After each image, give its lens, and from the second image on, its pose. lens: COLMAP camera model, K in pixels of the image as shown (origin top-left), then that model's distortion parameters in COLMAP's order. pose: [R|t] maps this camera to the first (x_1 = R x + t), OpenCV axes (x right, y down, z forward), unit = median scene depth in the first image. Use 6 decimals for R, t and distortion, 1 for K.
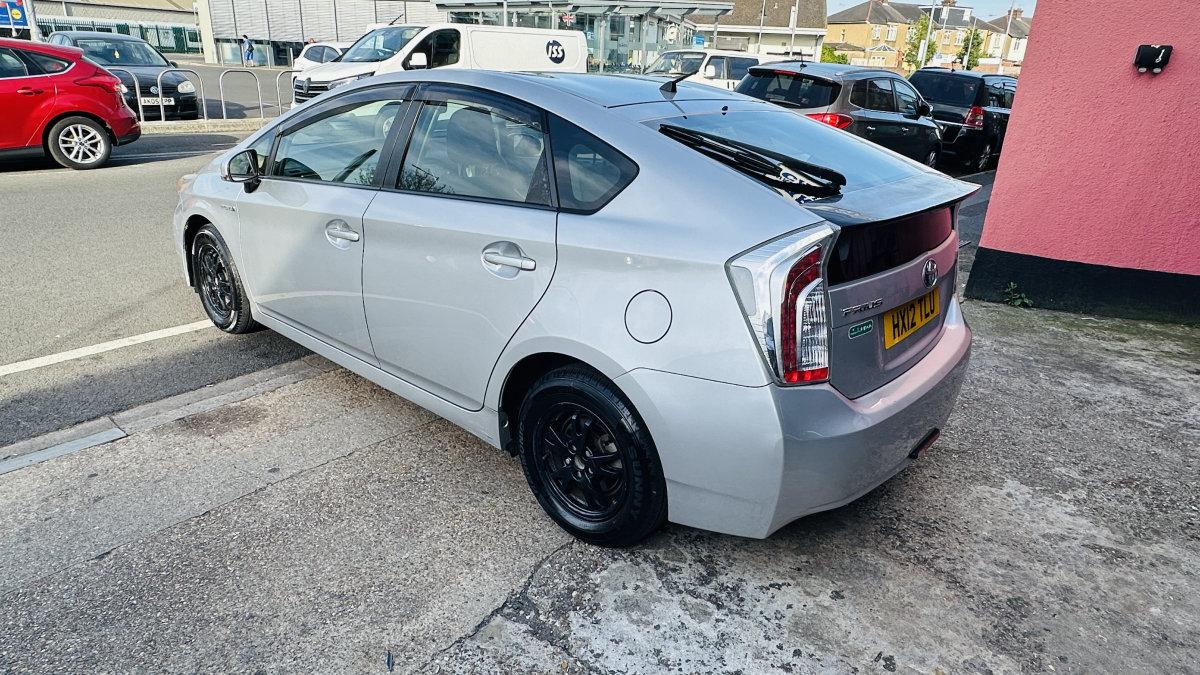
lens RADIAL K [[720.8, 0, 591.9], [0, 720.8, 336.2], [0, 0, 1]] dist [0.000375, 0.000994]
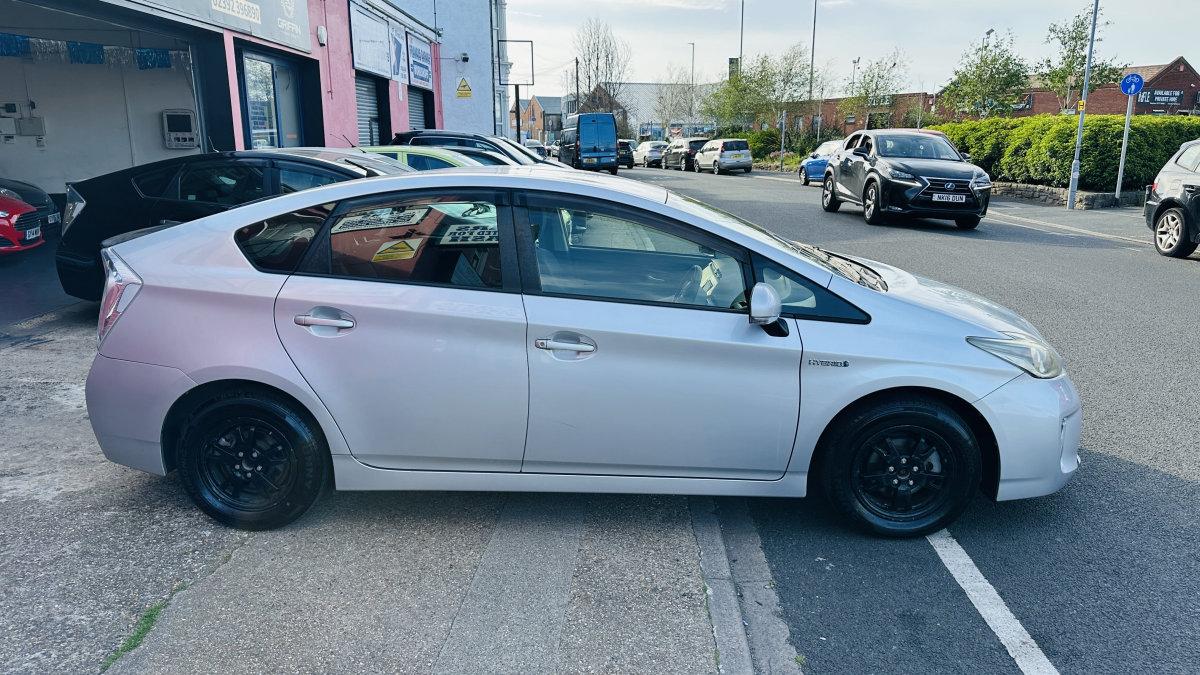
lens RADIAL K [[846.3, 0, 609.3], [0, 846.3, 343.3], [0, 0, 1]] dist [0.062362, -0.084292]
pose [[-0.772993, 0.110424, -0.624730, 0.707158], [-0.257990, 0.844921, 0.468561, -0.850915], [0.579588, 0.523369, -0.624630, 2.204165]]
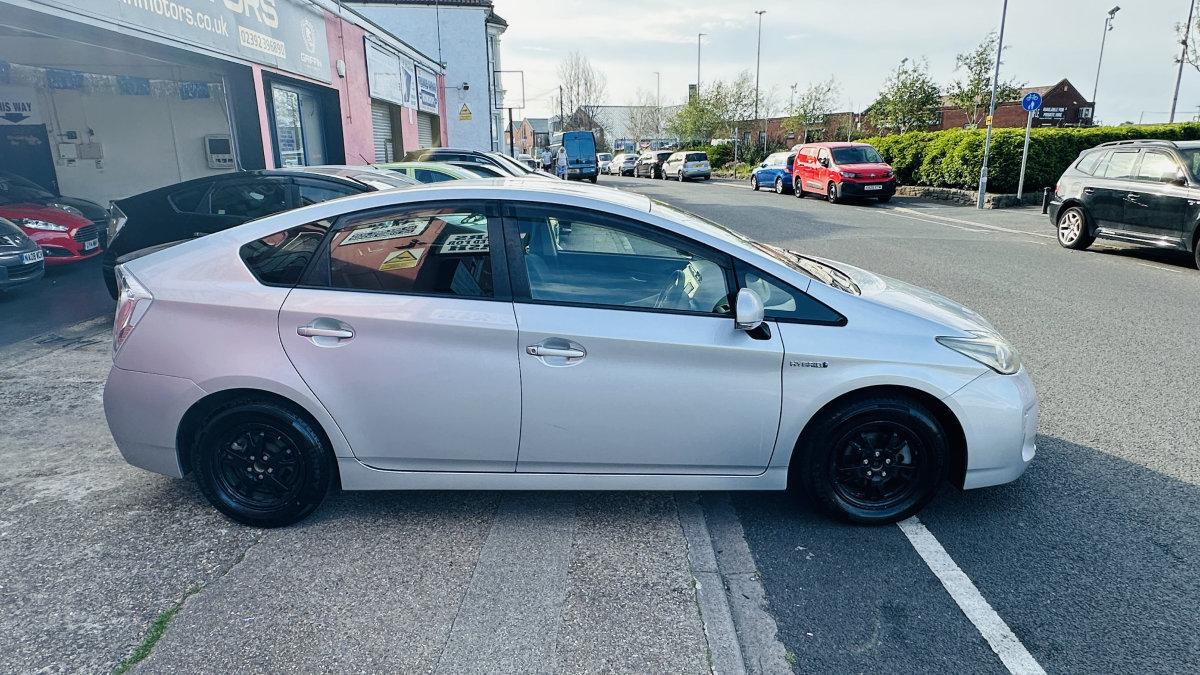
lens RADIAL K [[707.9, 0, 598.0], [0, 707.9, 338.7], [0, 0, 1]] dist [-0.011644, 0.008985]
pose [[-0.765645, 0.136122, -0.628696, 0.615351], [-0.247900, 0.839423, 0.483648, -0.807274], [0.593577, 0.526156, -0.608955, 2.086503]]
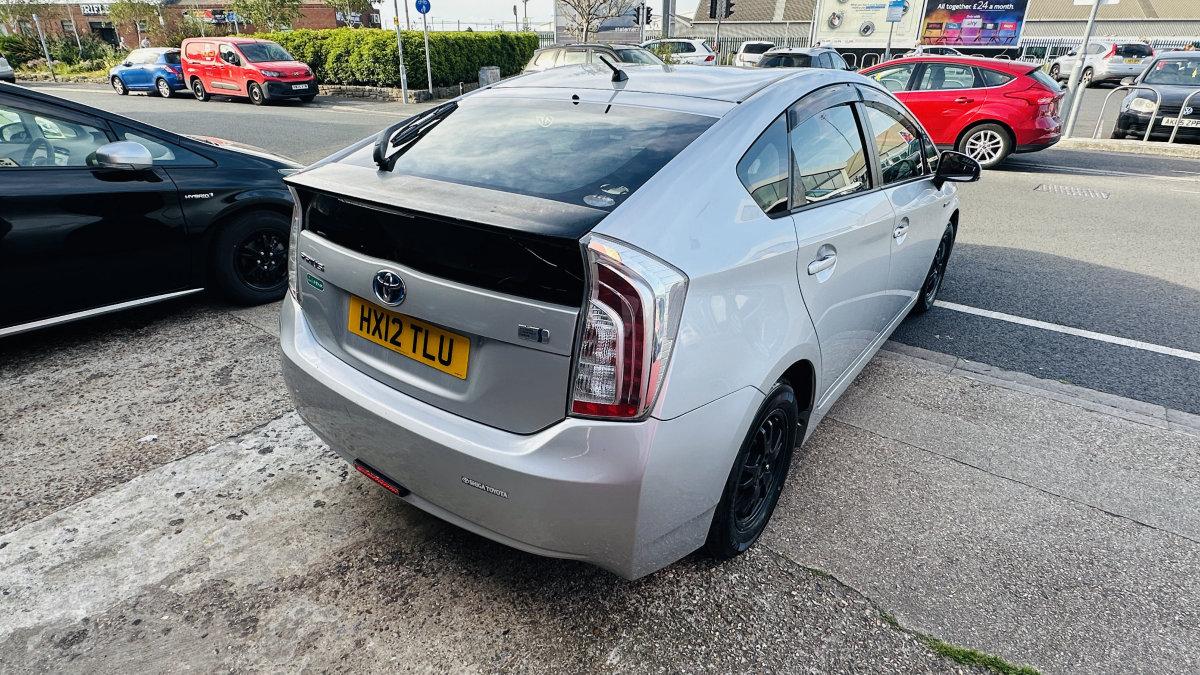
lens RADIAL K [[639.6, 0, 598.5], [0, 639.6, 339.0], [0, 0, 1]] dist [-0.006519, 0.006395]
pose [[0.078908, 0.374541, -0.923847, 0.955948], [-0.364681, 0.873345, 0.322919, -0.291340], [0.927783, 0.311428, 0.205502, 0.869434]]
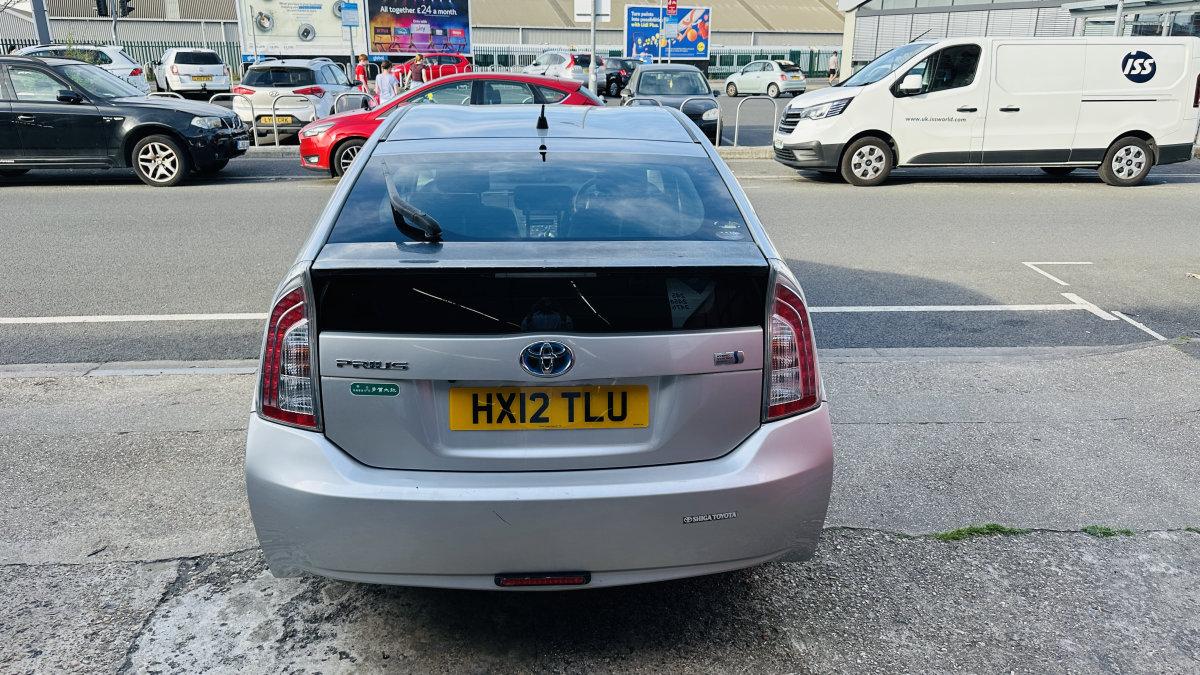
lens RADIAL K [[846.3, 0, 596.8], [0, 846.3, 321.2], [0, 0, 1]] dist [0.062362, -0.084292]
pose [[0.705116, 0.172401, -0.687815, 0.906219], [-0.234428, 0.972128, 0.003340, -0.113570], [0.669220, 0.158888, 0.725879, 0.281943]]
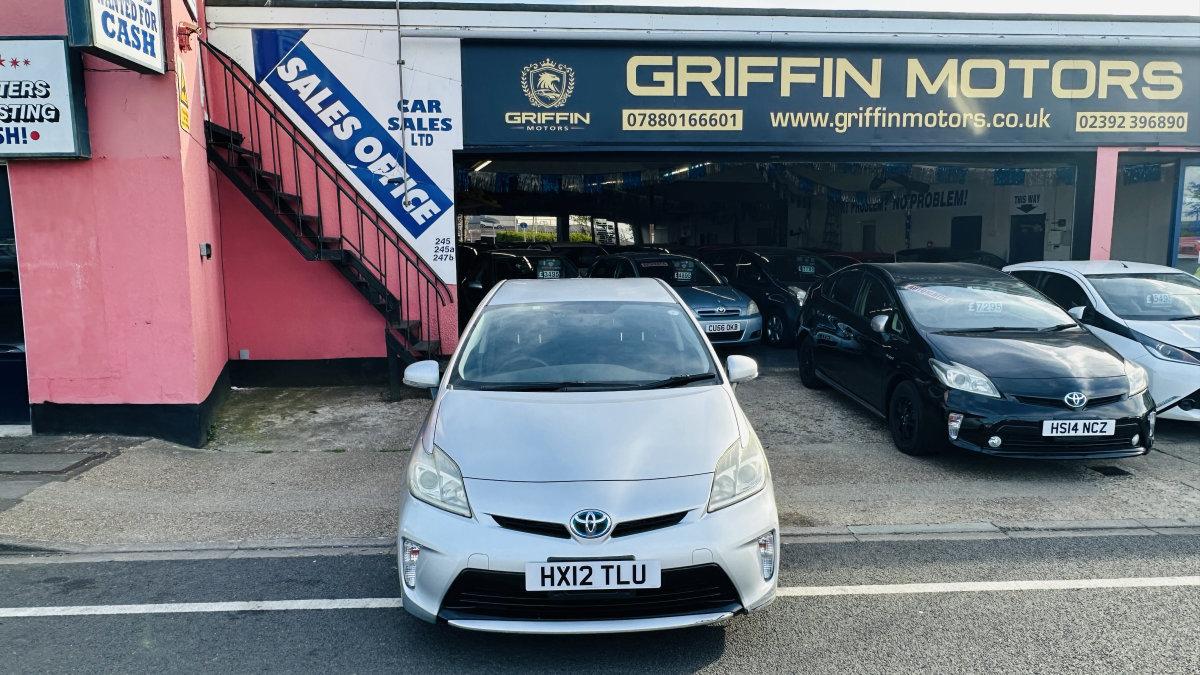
lens RADIAL K [[793.9, 0, 589.6], [0, 793.9, 344.7], [0, 0, 1]] dist [-0.004457, 0.000174]
pose [[-0.676415, -0.127512, 0.725399, -1.485318], [0.248601, 0.887572, 0.387833, -0.991829], [-0.693297, 0.442671, -0.568667, 2.224273]]
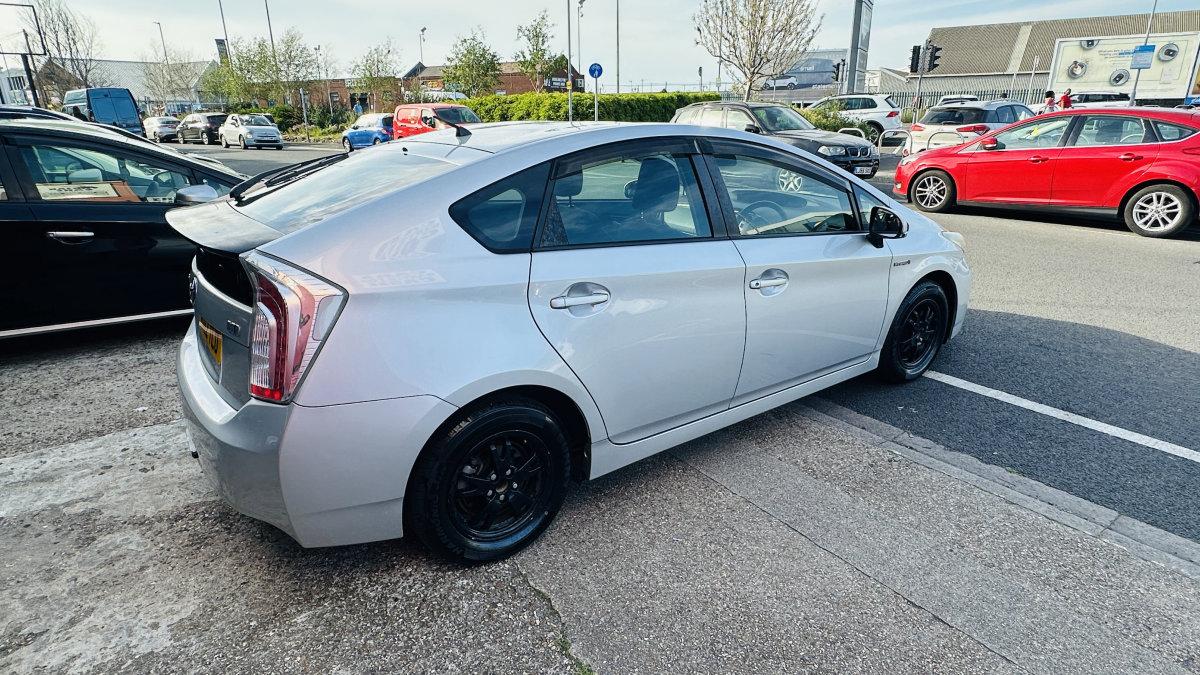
lens RADIAL K [[663.8, 0, 600.3], [0, 663.8, 337.1], [0, 0, 1]] dist [-0.005123, 0.003056]
pose [[-0.216543, 0.280451, -0.935124, 1.032747], [-0.351243, 0.871330, 0.342655, -0.468865], [0.910899, 0.402655, -0.090174, 1.338910]]
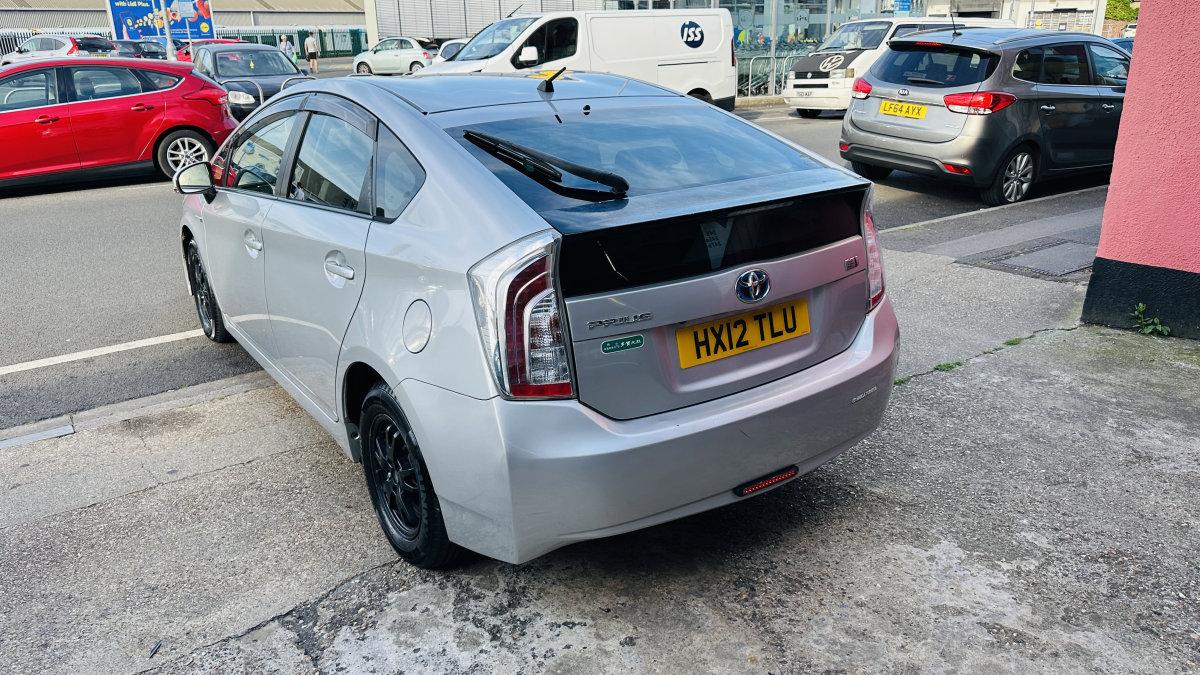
lens RADIAL K [[846.3, 0, 589.3], [0, 846.3, 331.3], [0, 0, 1]] dist [0.062362, -0.084292]
pose [[0.968343, 0.021657, -0.248684, 0.423580], [-0.031282, 0.998904, -0.034819, 0.009037], [0.247657, 0.041496, 0.967959, -0.043011]]
